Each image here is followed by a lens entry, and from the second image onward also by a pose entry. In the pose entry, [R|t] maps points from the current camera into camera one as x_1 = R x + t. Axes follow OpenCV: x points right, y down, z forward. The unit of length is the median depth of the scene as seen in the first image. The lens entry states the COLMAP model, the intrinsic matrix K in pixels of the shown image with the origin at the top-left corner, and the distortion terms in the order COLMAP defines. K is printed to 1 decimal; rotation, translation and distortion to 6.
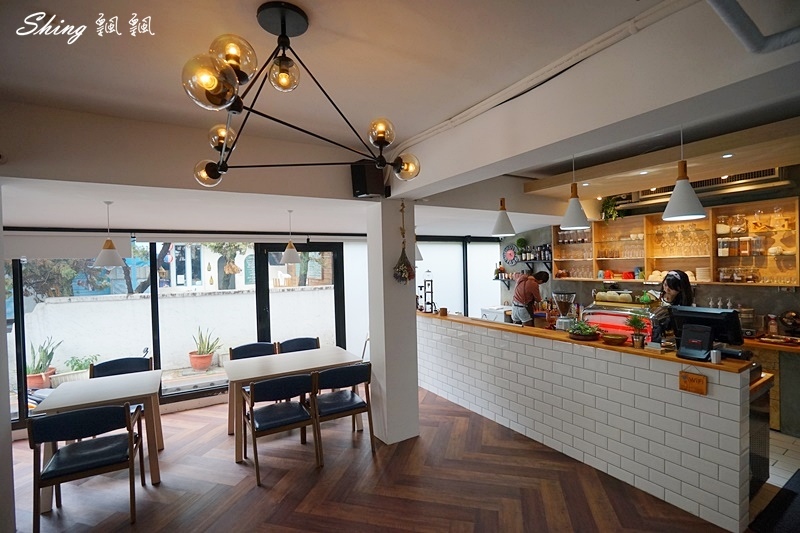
lens RADIAL K [[366.8, 0, 400.0], [0, 366.8, 266.5], [0, 0, 1]] dist [-0.040398, 0.010326]
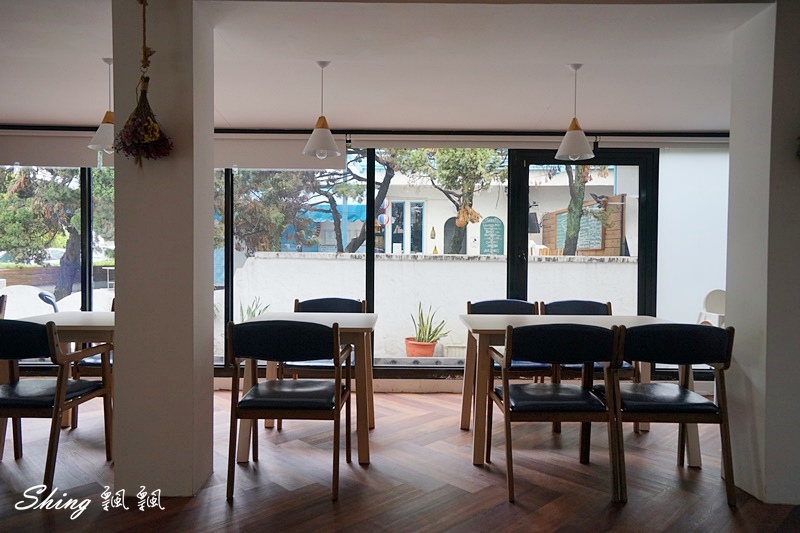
lens RADIAL K [[570.5, 0, 400.0], [0, 570.5, 266.5], [0, 0, 1]] dist [0.013419, 0.005940]
pose [[0.857906, 0.051594, -0.511210, -0.060321], [-0.033118, 0.998429, 0.045188, 0.126598], [0.512739, -0.021837, 0.858267, 0.074355]]
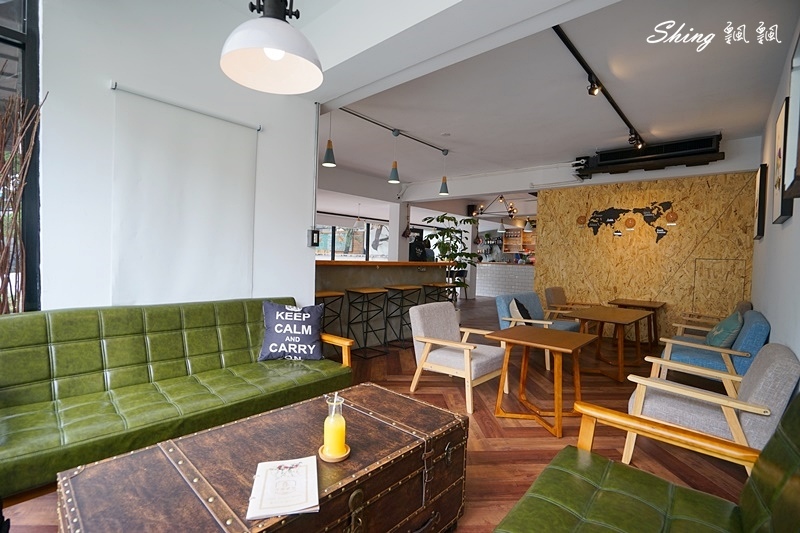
lens RADIAL K [[366.8, 0, 400.0], [0, 366.8, 266.5], [0, 0, 1]] dist [-0.040398, 0.010326]
pose [[0.953399, 0.047161, 0.298003, -1.347632], [-0.052549, 0.998567, 0.010089, 0.206124], [-0.297100, -0.025278, 0.954512, -1.539559]]
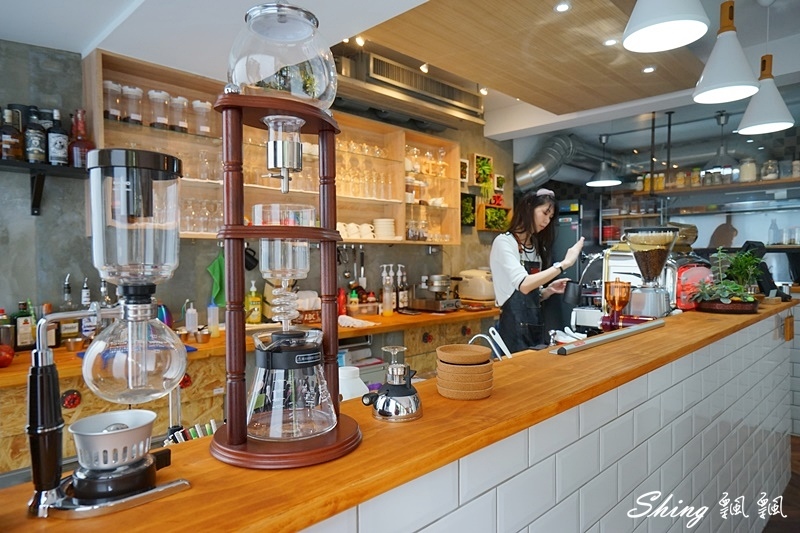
lens RADIAL K [[517.3, 0, 400.0], [0, 517.3, 266.5], [0, 0, 1]] dist [-0.000739, -0.000342]
pose [[-0.262585, 0.007306, 0.964881, -0.065624], [0.016978, 0.999852, -0.002950, 0.101398], [-0.964759, 0.015607, -0.262670, 1.363206]]
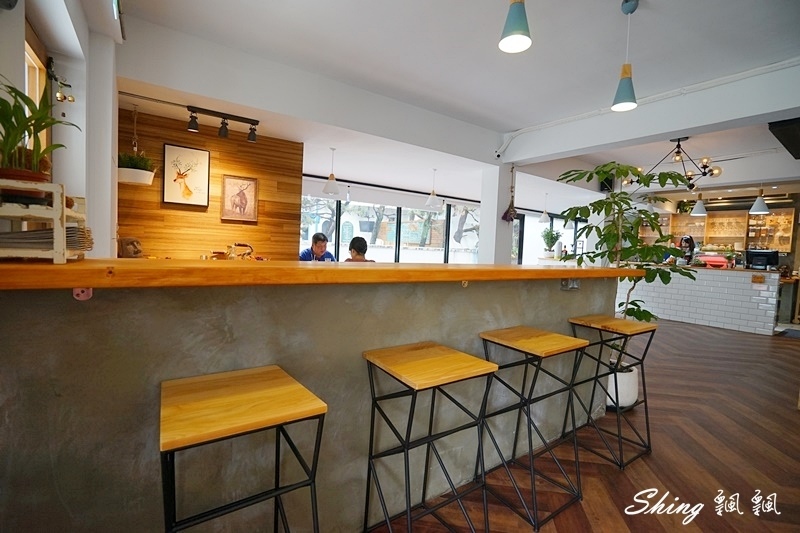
lens RADIAL K [[366.8, 0, 400.0], [0, 366.8, 266.5], [0, 0, 1]] dist [-0.040398, 0.010326]
pose [[0.994609, 0.064635, 0.081092, -1.171133], [-0.068201, 0.996787, 0.042004, 0.189977], [-0.078117, -0.047308, 0.995821, -0.797294]]
